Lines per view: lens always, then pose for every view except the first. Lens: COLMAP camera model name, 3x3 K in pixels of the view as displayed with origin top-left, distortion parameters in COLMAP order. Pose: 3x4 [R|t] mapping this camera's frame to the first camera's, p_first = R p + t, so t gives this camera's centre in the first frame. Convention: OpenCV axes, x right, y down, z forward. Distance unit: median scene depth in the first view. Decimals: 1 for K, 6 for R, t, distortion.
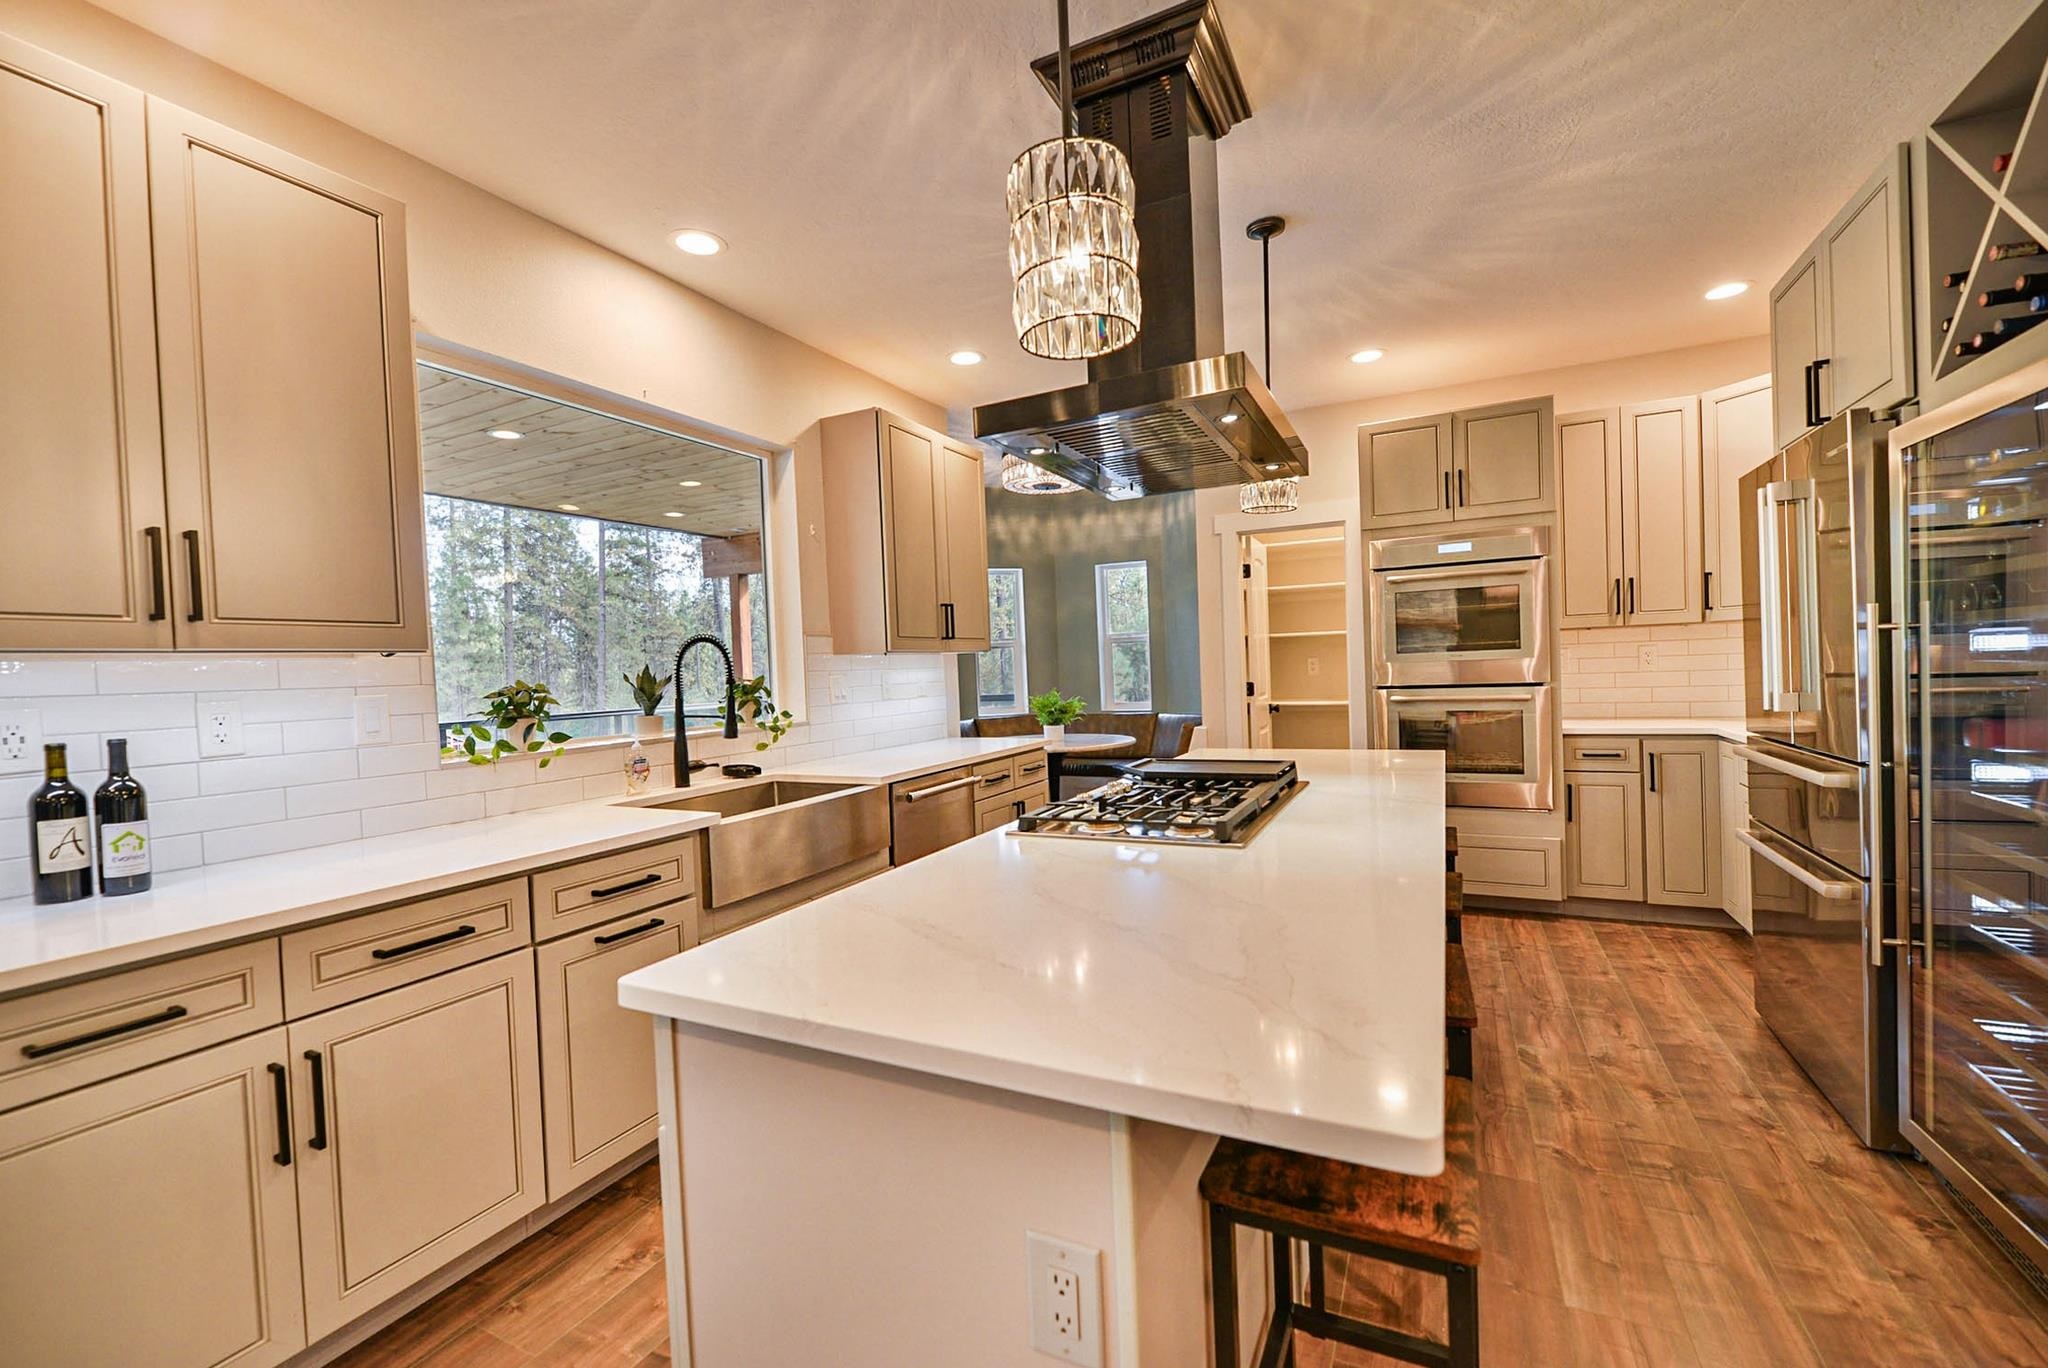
lens RADIAL K [[830.4, 0, 1024.0], [0, 830.4, 684.0], [0, 0, 1]] dist [-0.002735, -0.000581]
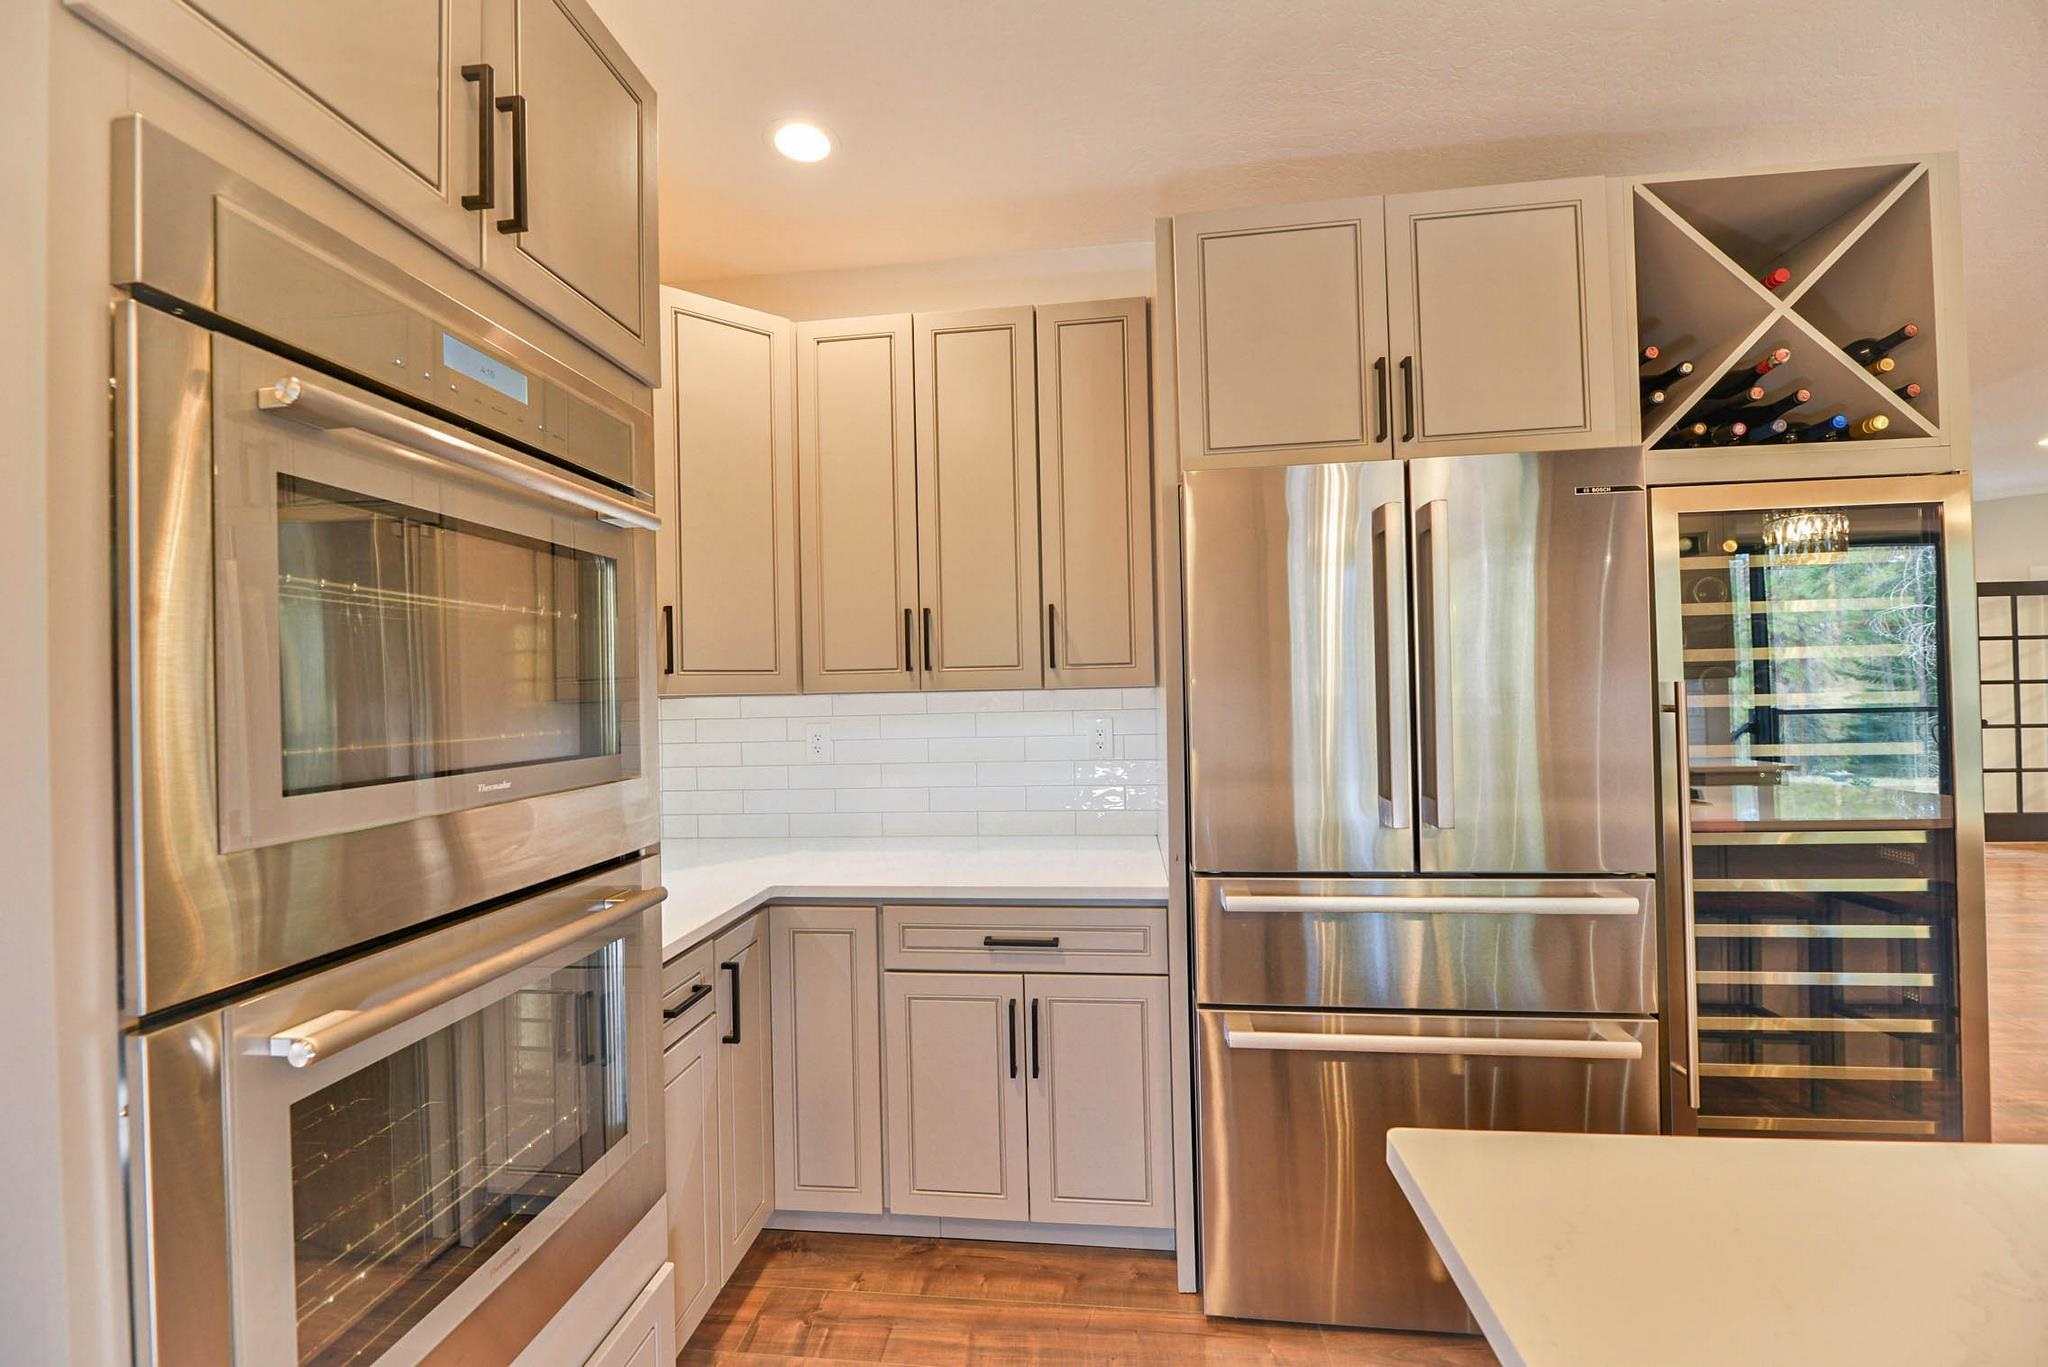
lens RADIAL K [[830.4, 0, 1024.0], [0, 830.4, 683.5], [0, 0, 1]] dist [-0.002735, -0.000581]
pose [[-0.341415, 0.053993, 0.938361, 0.228541], [0.054093, 0.997823, -0.037734, -0.048024], [-0.938355, 0.037876, -0.343592, 0.955131]]
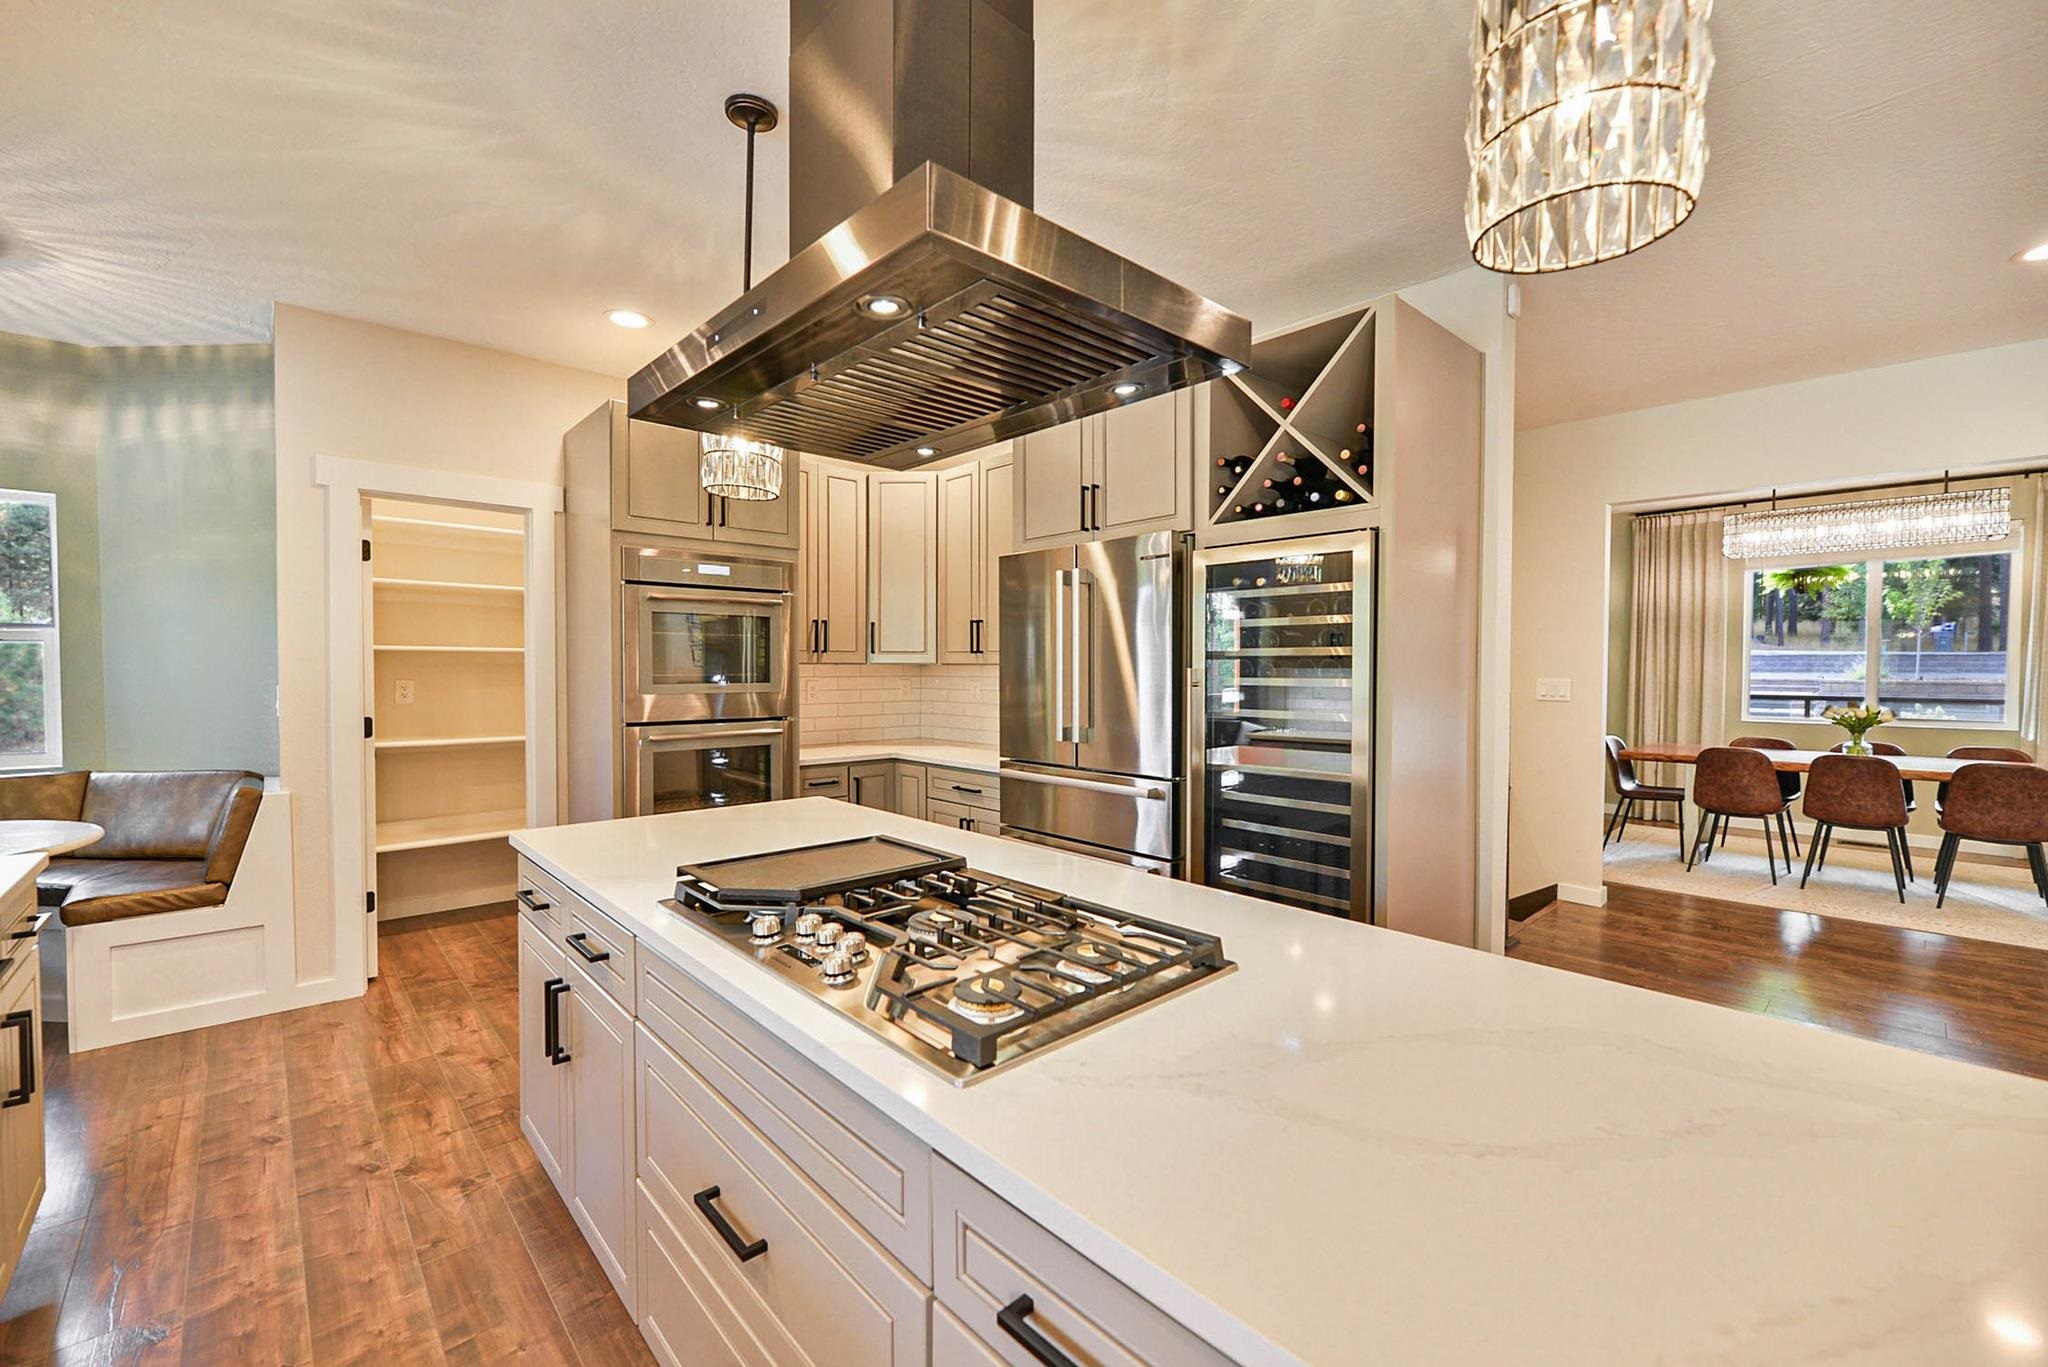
lens RADIAL K [[830.4, 0, 1024.0], [0, 830.4, 683.5], [0, 0, 1]] dist [-0.002735, -0.000581]
pose [[0.364983, 0.023188, 0.930725, -0.209846], [0.000426, 0.999686, -0.025073, -0.016388], [-0.931014, 0.009547, 0.364858, 0.362103]]
